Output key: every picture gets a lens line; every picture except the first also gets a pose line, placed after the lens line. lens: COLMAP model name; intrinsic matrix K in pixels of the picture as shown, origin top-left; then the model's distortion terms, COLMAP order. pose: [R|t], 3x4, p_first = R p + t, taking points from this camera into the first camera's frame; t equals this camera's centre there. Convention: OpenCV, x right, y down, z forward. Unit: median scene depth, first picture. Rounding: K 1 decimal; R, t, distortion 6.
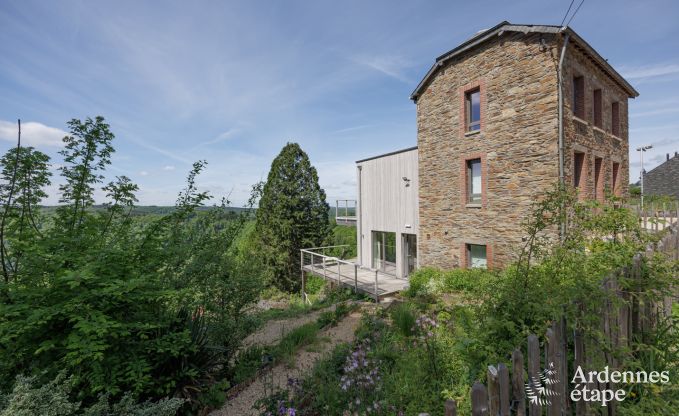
lens RADIAL K [[272.4, 0, 341.5], [0, 272.4, 209.8], [0, 0, 1]] dist [0.001052, 0.001020]
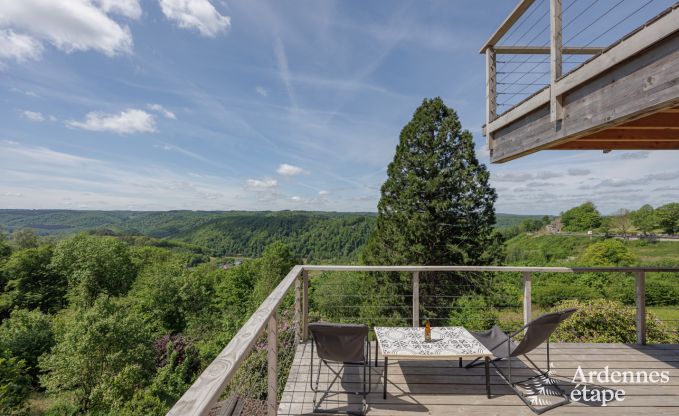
lens RADIAL K [[272.4, 0, 340.8], [0, 272.4, 209.8], [0, 0, 1]] dist [0.001052, 0.001020]
pose [[0.833736, 0.000114, -0.552164, 0.001467], [-0.013162, 0.999720, -0.019667, 0.041120], [0.552007, 0.023664, 0.833504, 0.333243]]
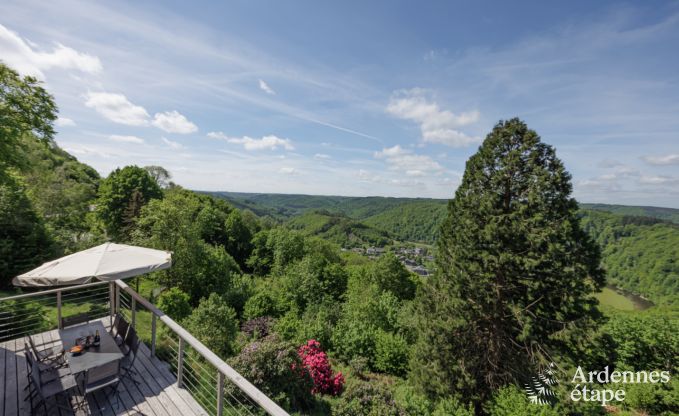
lens RADIAL K [[272.4, 0, 340.4], [0, 272.4, 208.2], [0, 0, 1]] dist [0.001052, 0.001020]
pose [[0.316268, 0.053665, -0.947151, 0.232377], [-0.042553, 0.998196, 0.042348, -0.083955], [0.947715, 0.026911, 0.317981, 0.527077]]
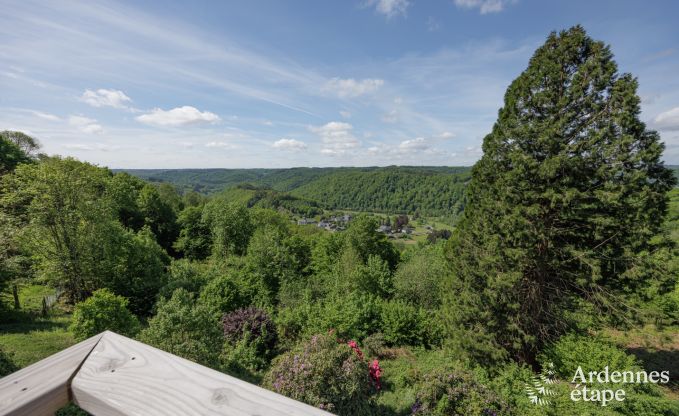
lens RADIAL K [[272.4, 0, 339.9], [0, 272.4, 208.2], [0, 0, 1]] dist [0.001052, 0.001020]
pose [[0.561764, 0.115679, -0.819170, 0.009011], [0.001026, 0.990078, 0.140518, -0.025177], [0.827297, -0.079779, 0.556072, 0.438107]]
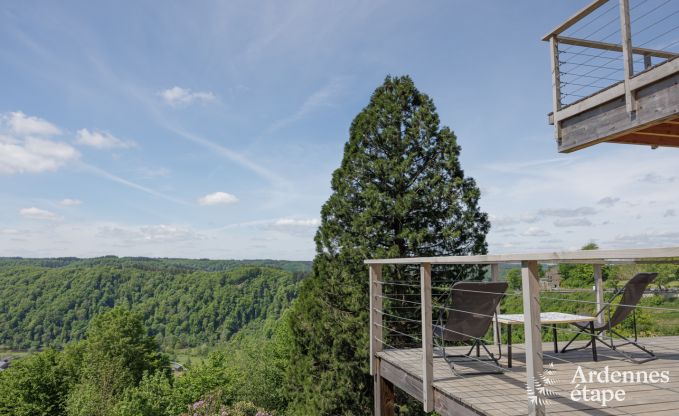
lens RADIAL K [[476.3, 0, 342.1], [0, 476.3, 209.4], [0, 0, 1]] dist [-0.004720, 0.005712]
pose [[0.946786, -0.030976, -0.320368, -0.024542], [-0.007922, 0.992814, -0.119407, 0.059864], [0.321765, 0.115591, 0.939737, 0.273328]]
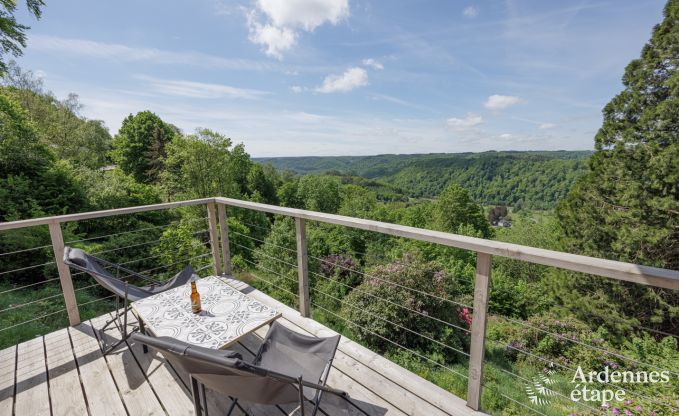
lens RADIAL K [[272.4, 0, 339.8], [0, 272.4, 207.7], [0, 0, 1]] dist [0.001052, 0.001020]
pose [[0.283949, 0.171016, -0.943465, 0.030065], [0.009996, 0.983384, 0.181261, 0.046811], [0.958787, -0.060899, 0.277522, 0.413971]]
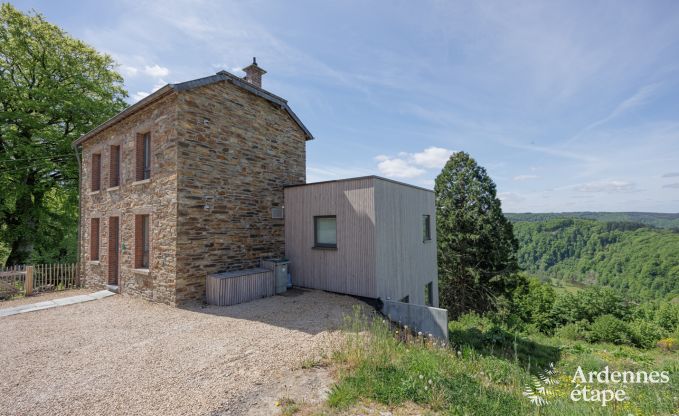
lens RADIAL K [[289.2, 0, 335.3], [0, 289.2, 209.1], [0, 0, 1]] dist [-0.002851, -0.001094]
pose [[0.355693, -0.032425, -0.934040, 0.530793], [0.008271, 0.999468, -0.031547, -0.043768], [0.934566, 0.003496, 0.355772, 0.316953]]
